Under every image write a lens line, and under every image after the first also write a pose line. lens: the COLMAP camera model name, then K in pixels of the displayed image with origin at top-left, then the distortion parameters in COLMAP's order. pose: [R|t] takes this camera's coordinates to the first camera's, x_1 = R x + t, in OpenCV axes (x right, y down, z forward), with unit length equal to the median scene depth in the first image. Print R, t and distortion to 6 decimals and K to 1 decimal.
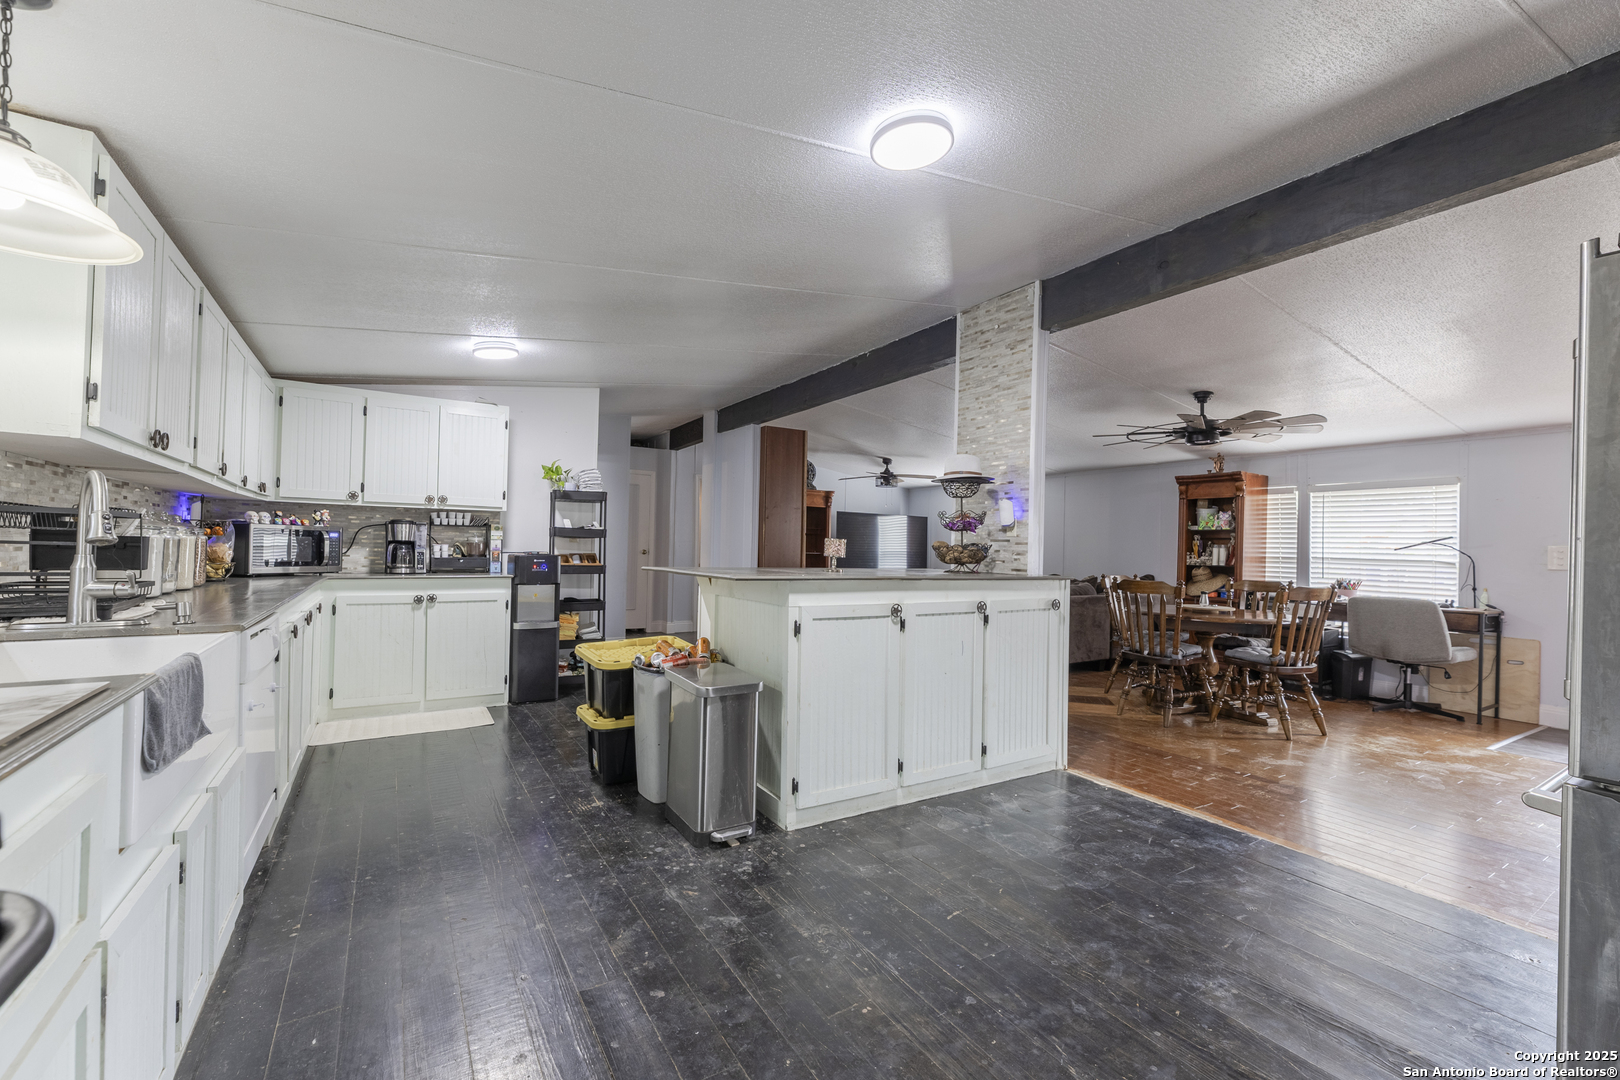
lens RADIAL K [[675.0, 0, 805.7], [0, 675.0, 544.7], [0, 0, 1]] dist [0.001169, 0.000124]
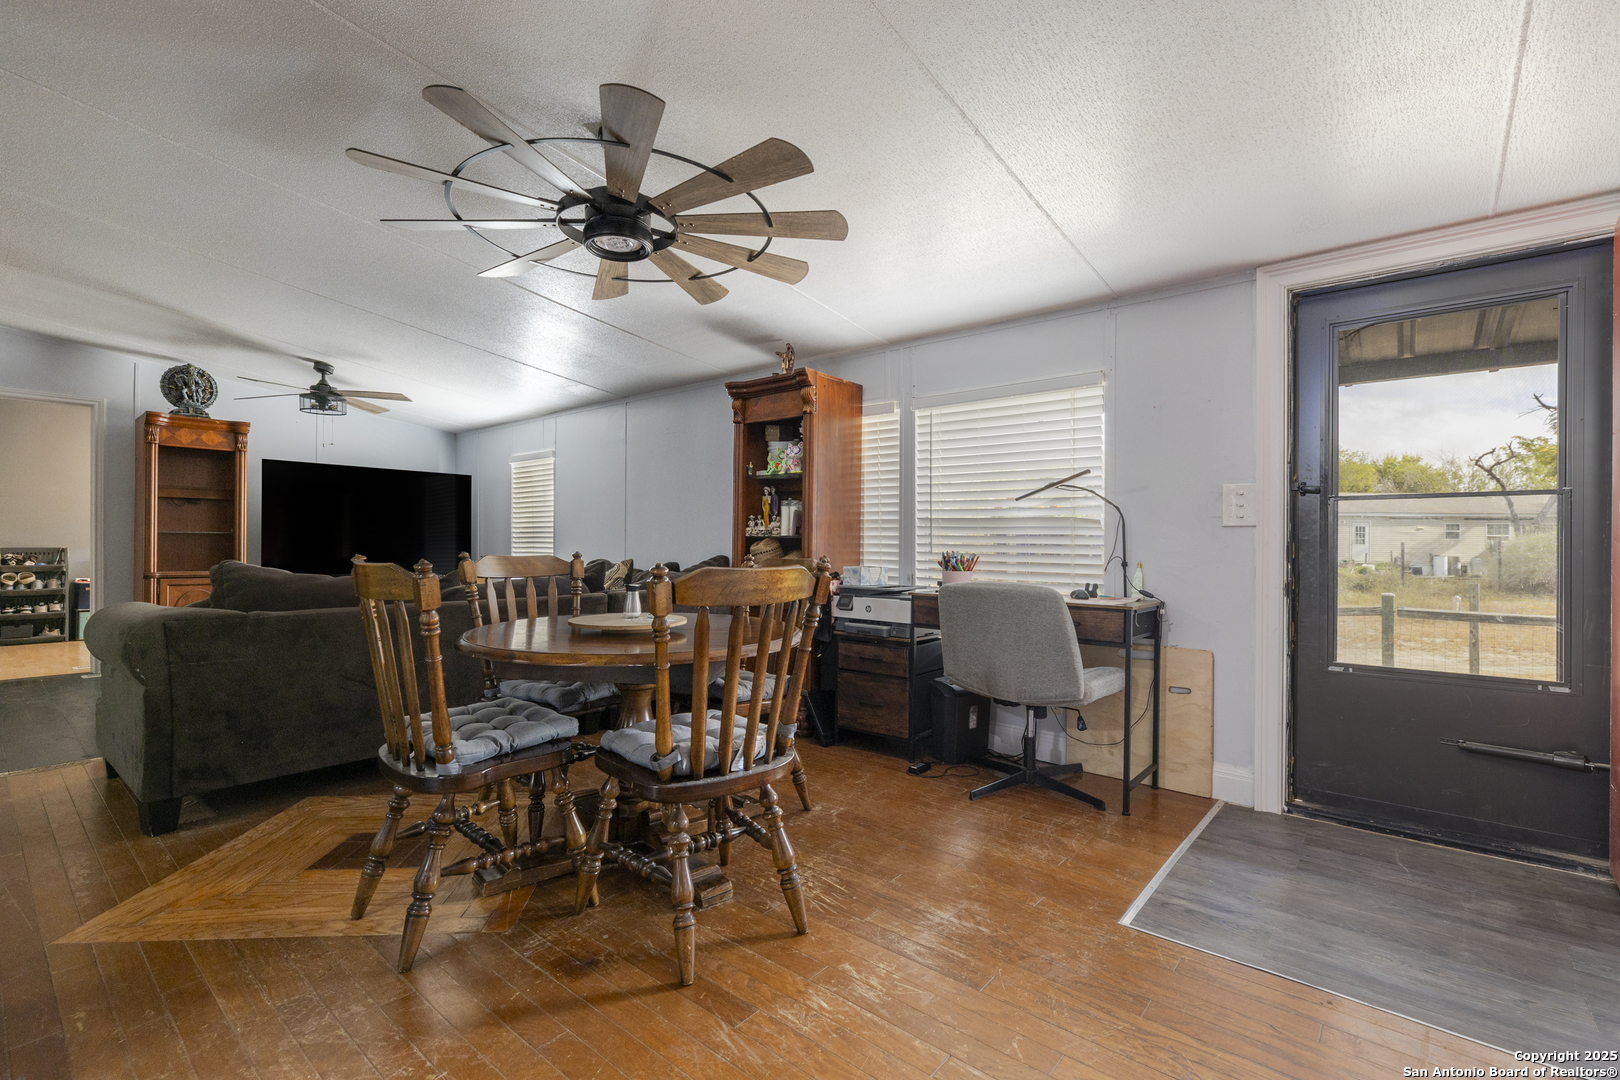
lens RADIAL K [[716.0, 0, 822.0], [0, 716.0, 546.0], [0, 0, 1]] dist [0.000752, -0.000962]
pose [[0.947862, -0.017842, 0.318181, 0.492511], [0.013007, 0.999765, 0.017315, 0.032380], [-0.318416, -0.012274, 0.947872, 0.450460]]
